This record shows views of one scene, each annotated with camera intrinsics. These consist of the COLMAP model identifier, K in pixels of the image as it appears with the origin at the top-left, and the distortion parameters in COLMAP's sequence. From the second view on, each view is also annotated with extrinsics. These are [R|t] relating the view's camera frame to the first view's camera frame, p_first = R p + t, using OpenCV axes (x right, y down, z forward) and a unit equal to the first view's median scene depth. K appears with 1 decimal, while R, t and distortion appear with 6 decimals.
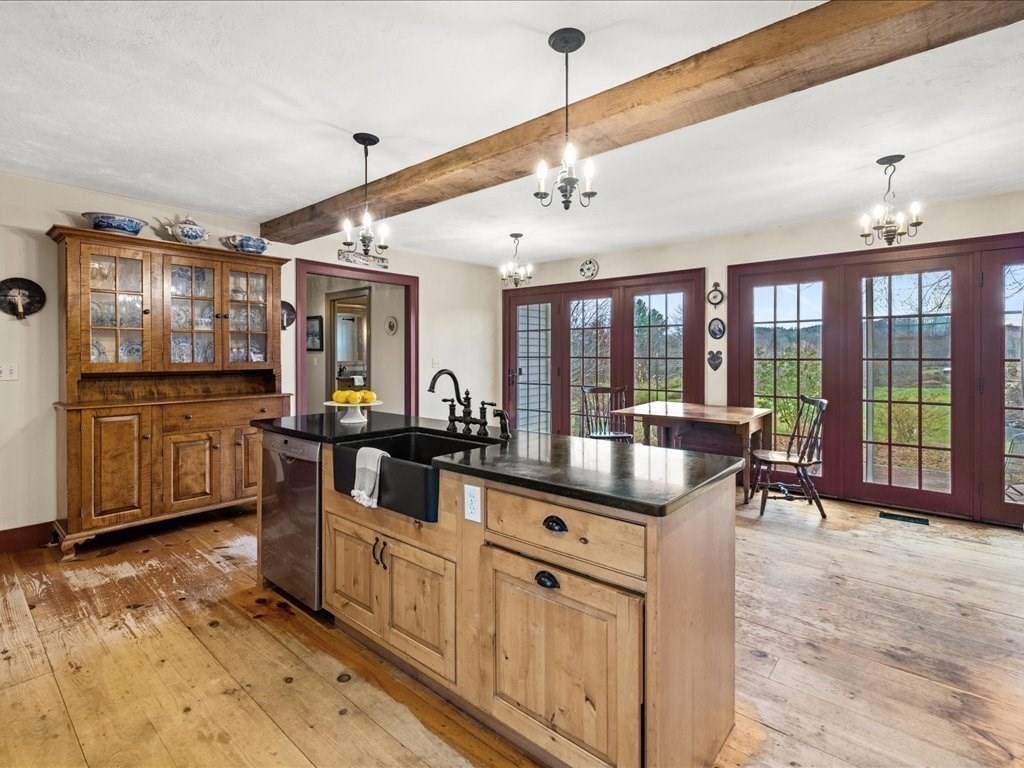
lens RADIAL K [[493.1, 0, 512.6], [0, 493.1, 358.8], [0, 0, 1]] dist [0.006419, 0.000002]
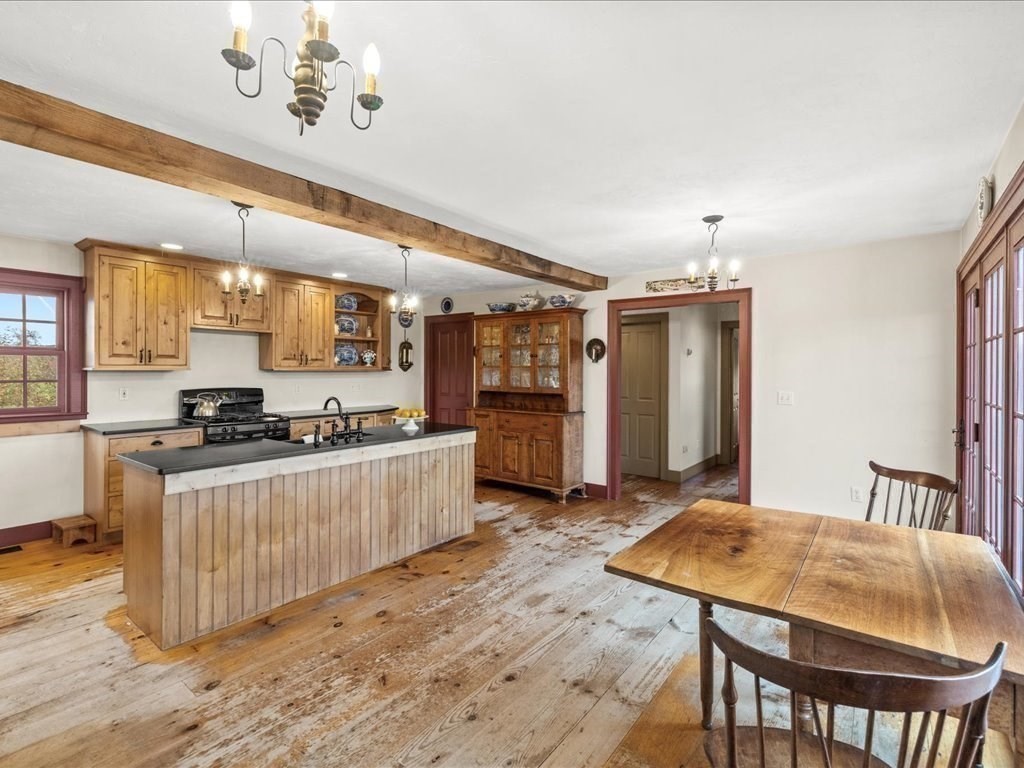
lens RADIAL K [[493.8, 0, 507.7], [0, 493.8, 370.0], [0, 0, 1]] dist [0.011598, -0.000712]
pose [[0.039126, -0.000724, -0.999234, 0.888245], [-0.013885, 0.999903, -0.001269, -0.041945], [0.999138, 0.013924, 0.039112, 0.889172]]
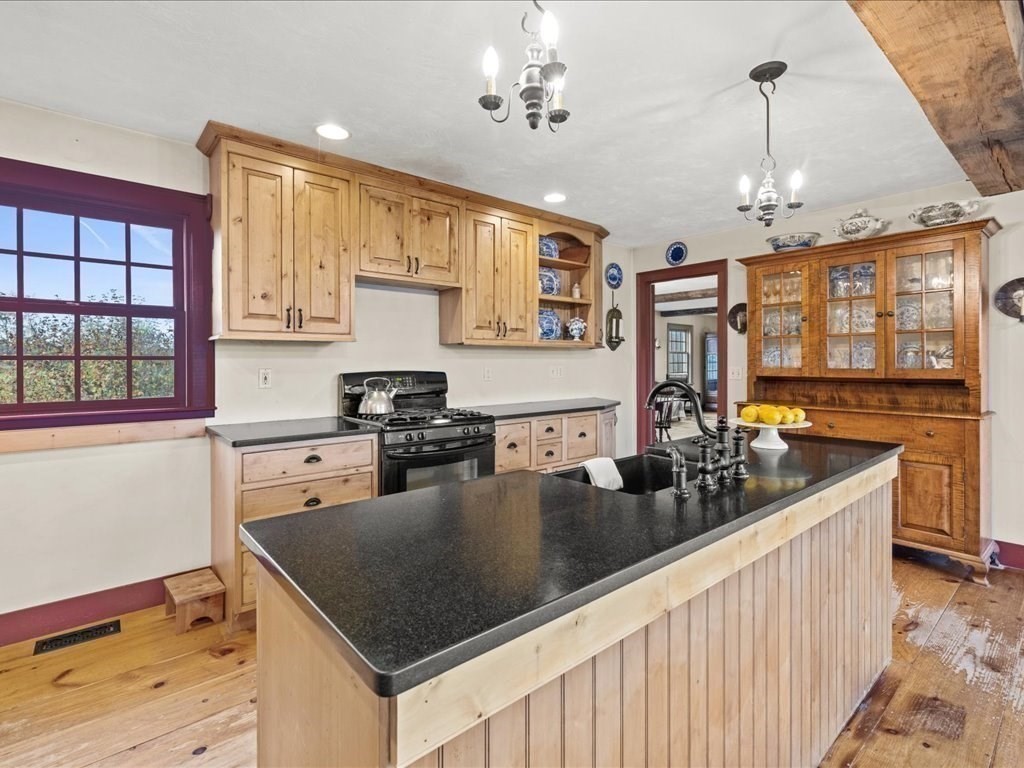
lens RADIAL K [[493.1, 0, 512.6], [0, 493.1, 358.8], [0, 0, 1]] dist [0.006419, 0.000002]
pose [[-0.161399, -0.007737, -0.986859, 0.358708], [-0.004710, 0.999964, -0.007069, -0.000776], [0.986878, 0.003508, -0.161429, 0.522162]]
